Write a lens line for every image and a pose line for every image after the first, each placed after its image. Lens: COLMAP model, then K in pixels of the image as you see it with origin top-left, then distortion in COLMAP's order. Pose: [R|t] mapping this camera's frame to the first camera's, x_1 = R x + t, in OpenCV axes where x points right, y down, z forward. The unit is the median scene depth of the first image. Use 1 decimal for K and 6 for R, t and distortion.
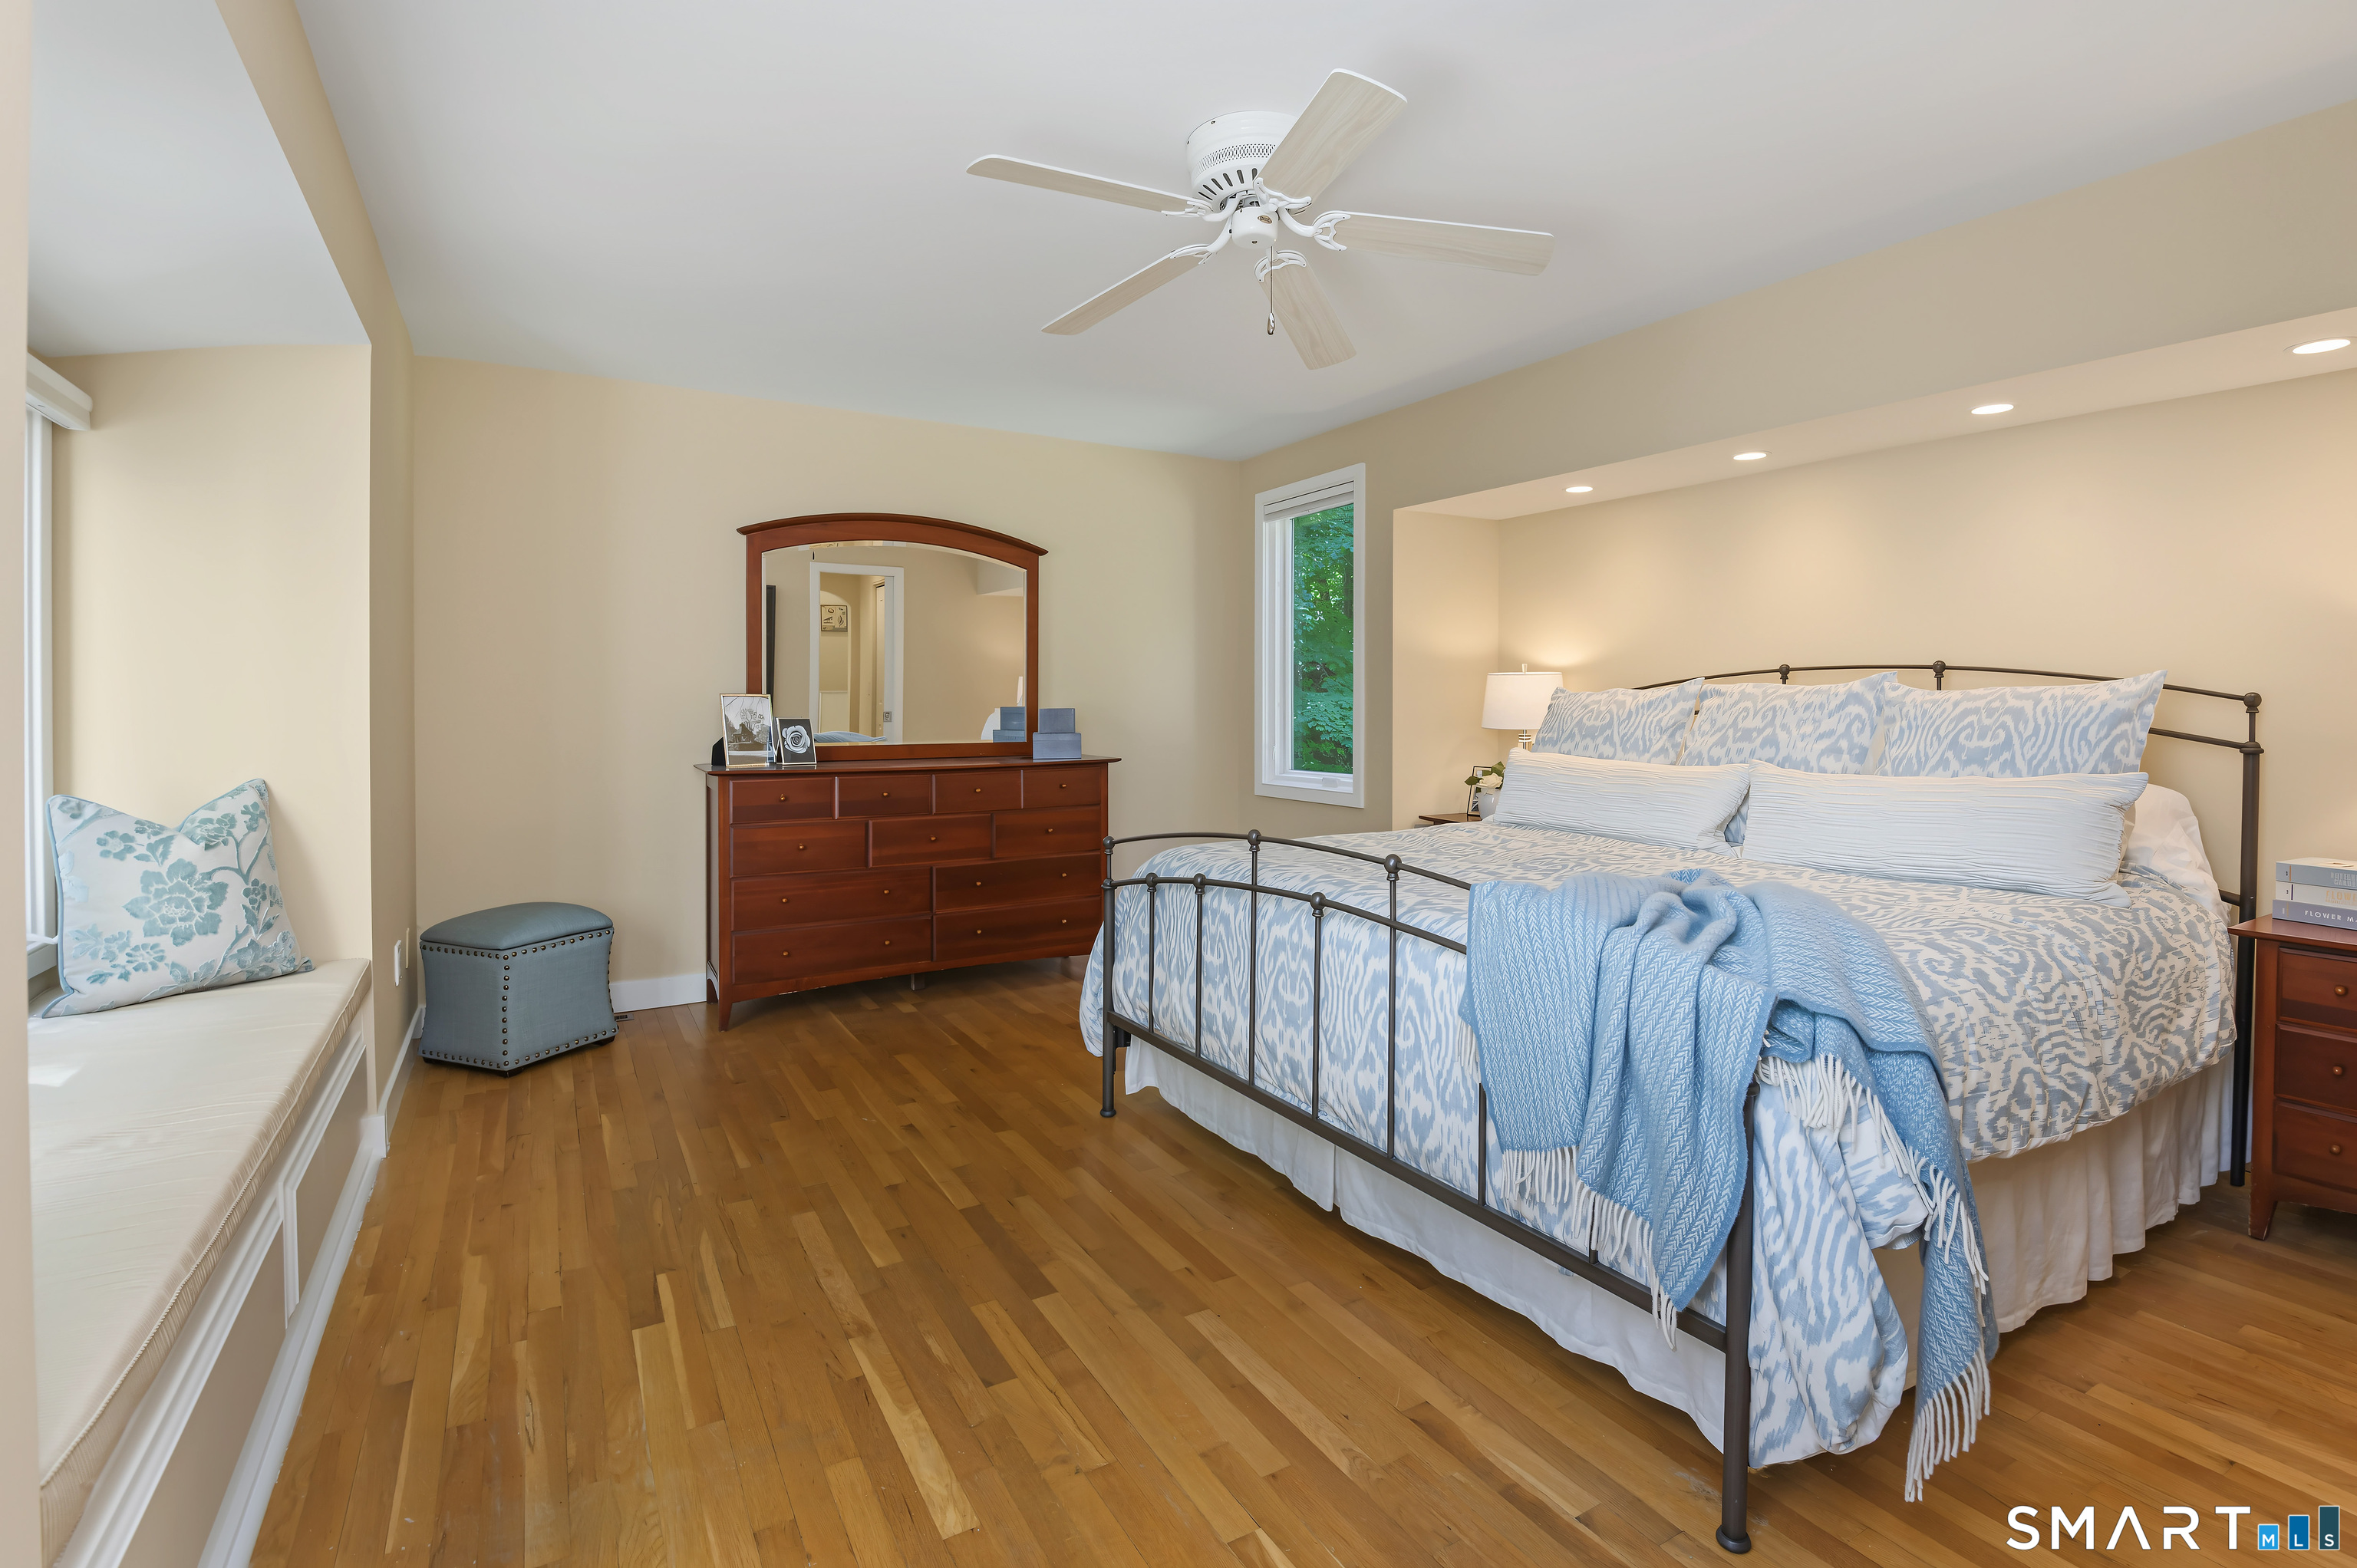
lens RADIAL K [[1156.2, 0, 1180.6], [0, 1156.2, 721.6], [0, 0, 1]] dist [0.001254, -0.018454]
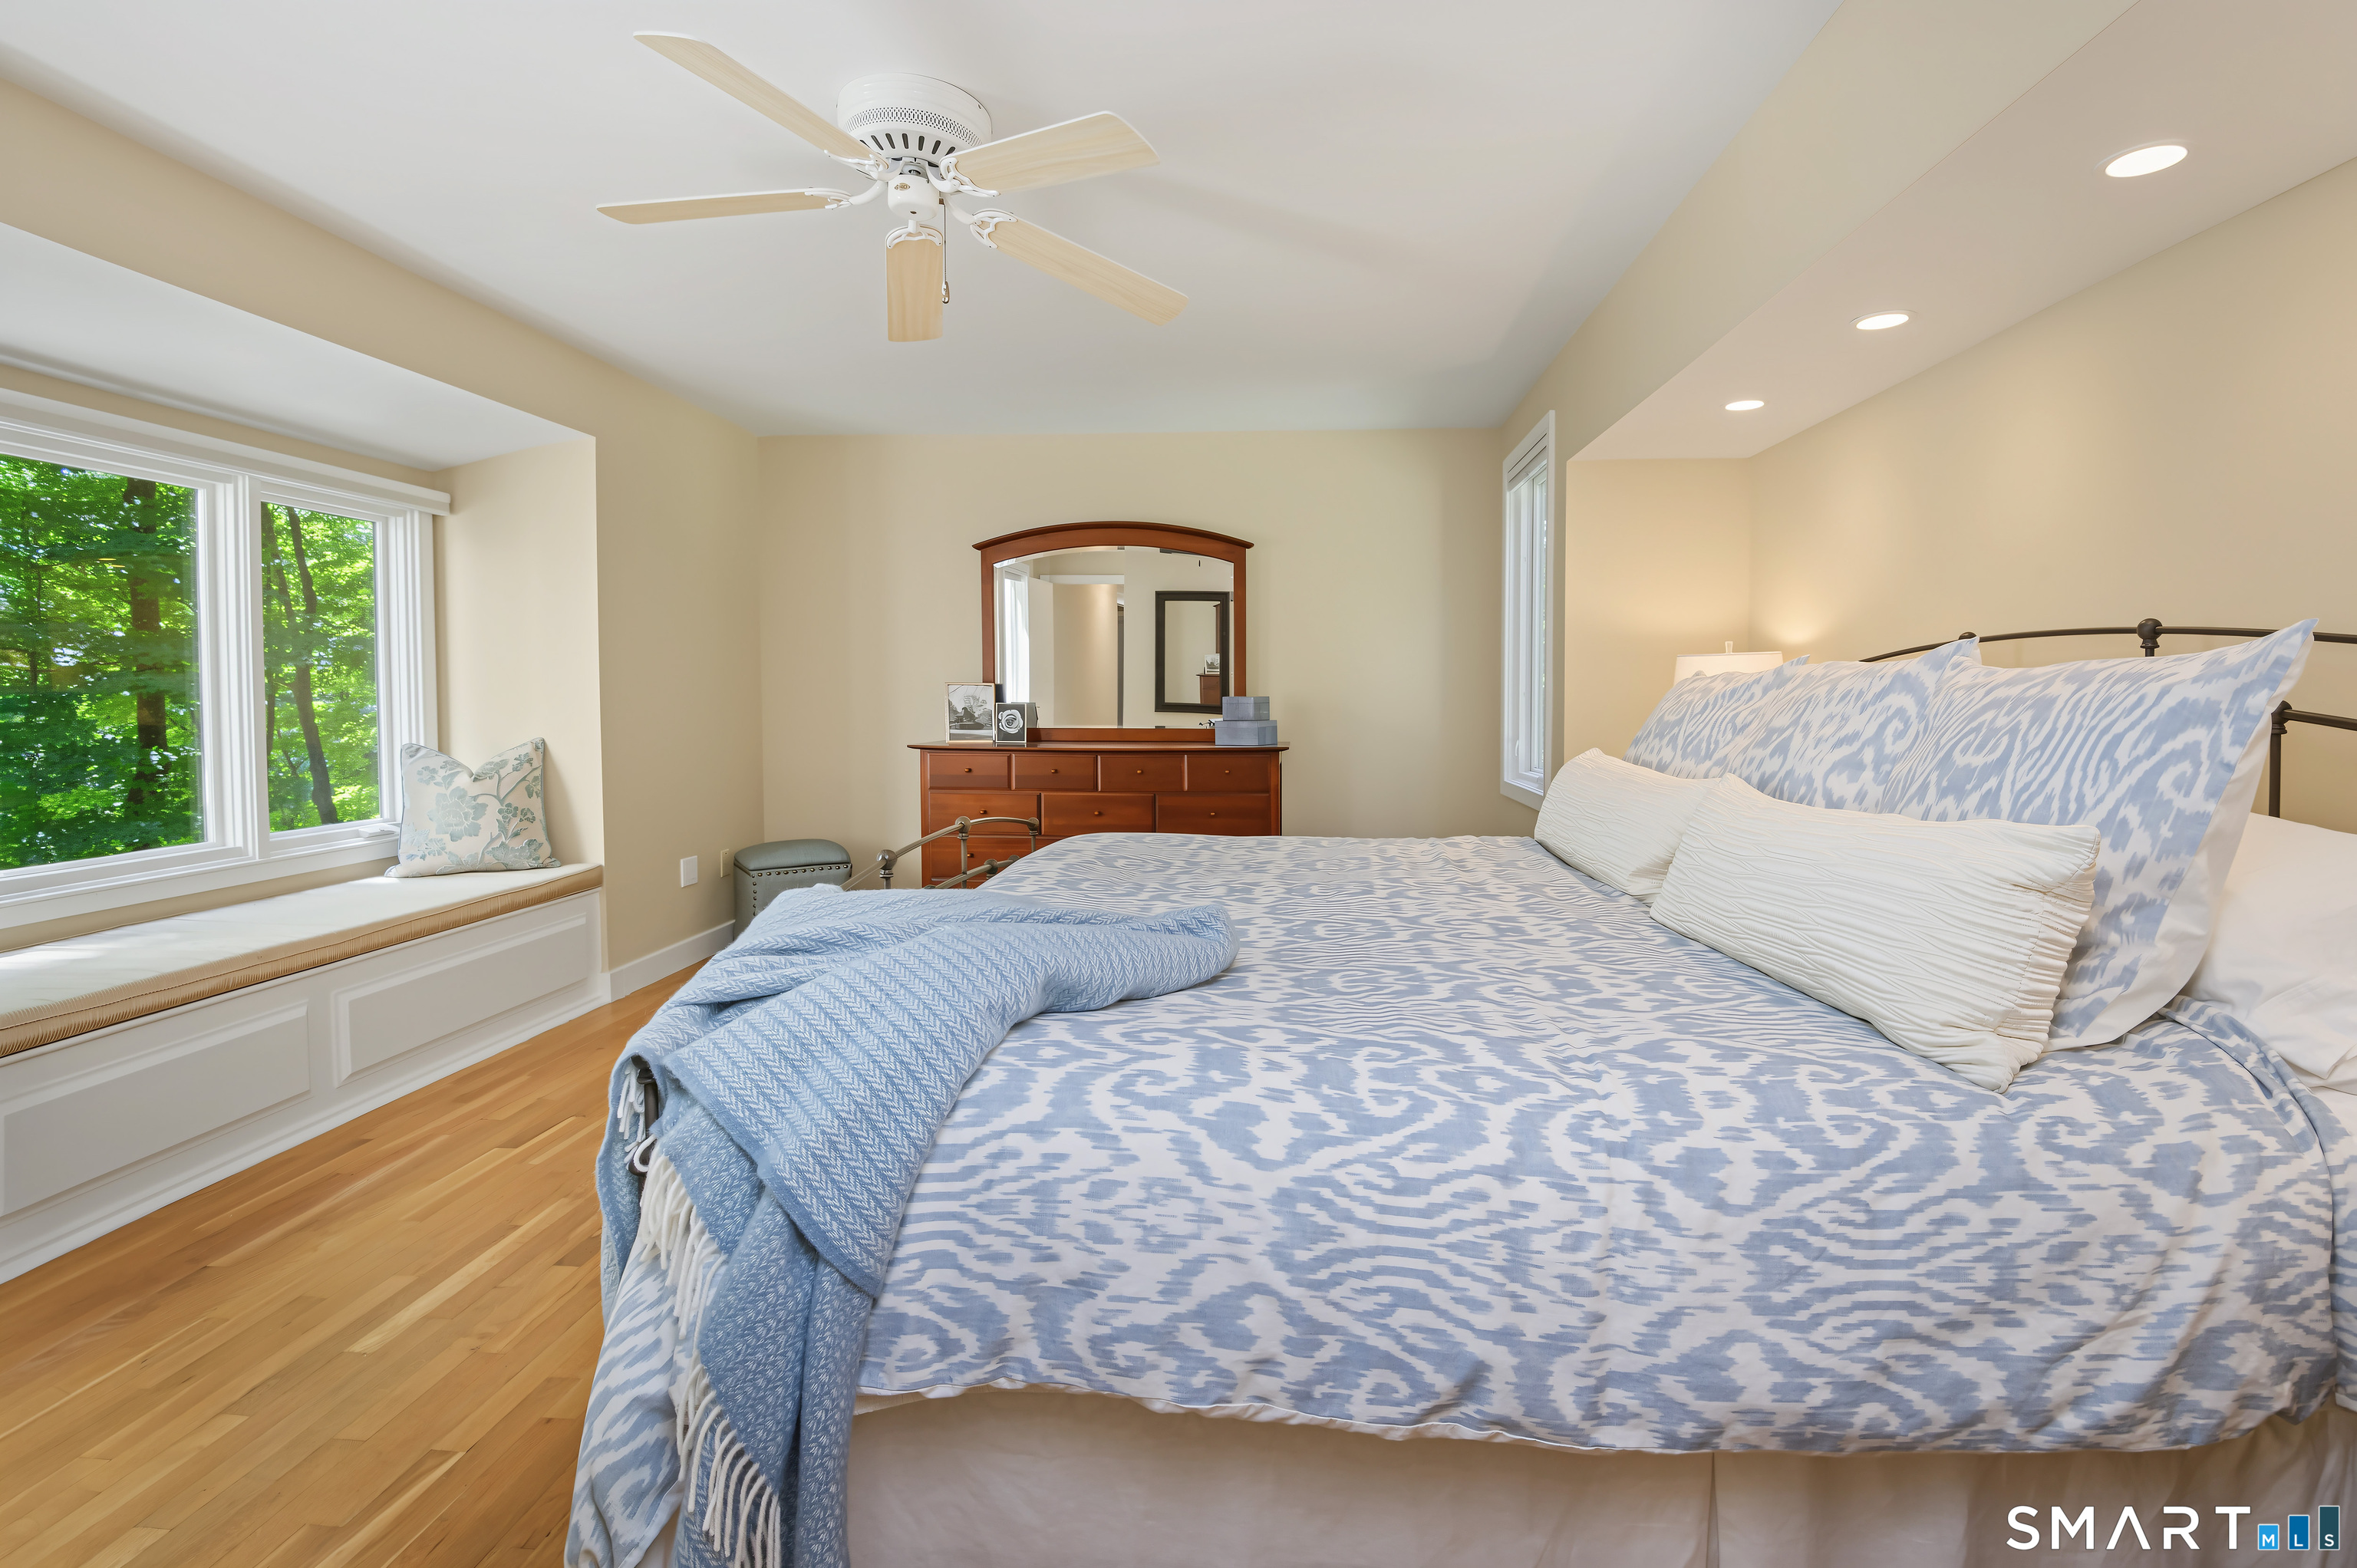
lens RADIAL K [[1054.4, 0, 1170.1], [0, 1054.4, 738.2], [0, 0, 1]] dist [0.000715, -0.013890]
pose [[0.816814, 0.028170, -0.576213, 0.718269], [-0.014410, 0.999492, 0.028437, -0.000776], [0.576721, -0.014924, 0.816805, 0.372836]]
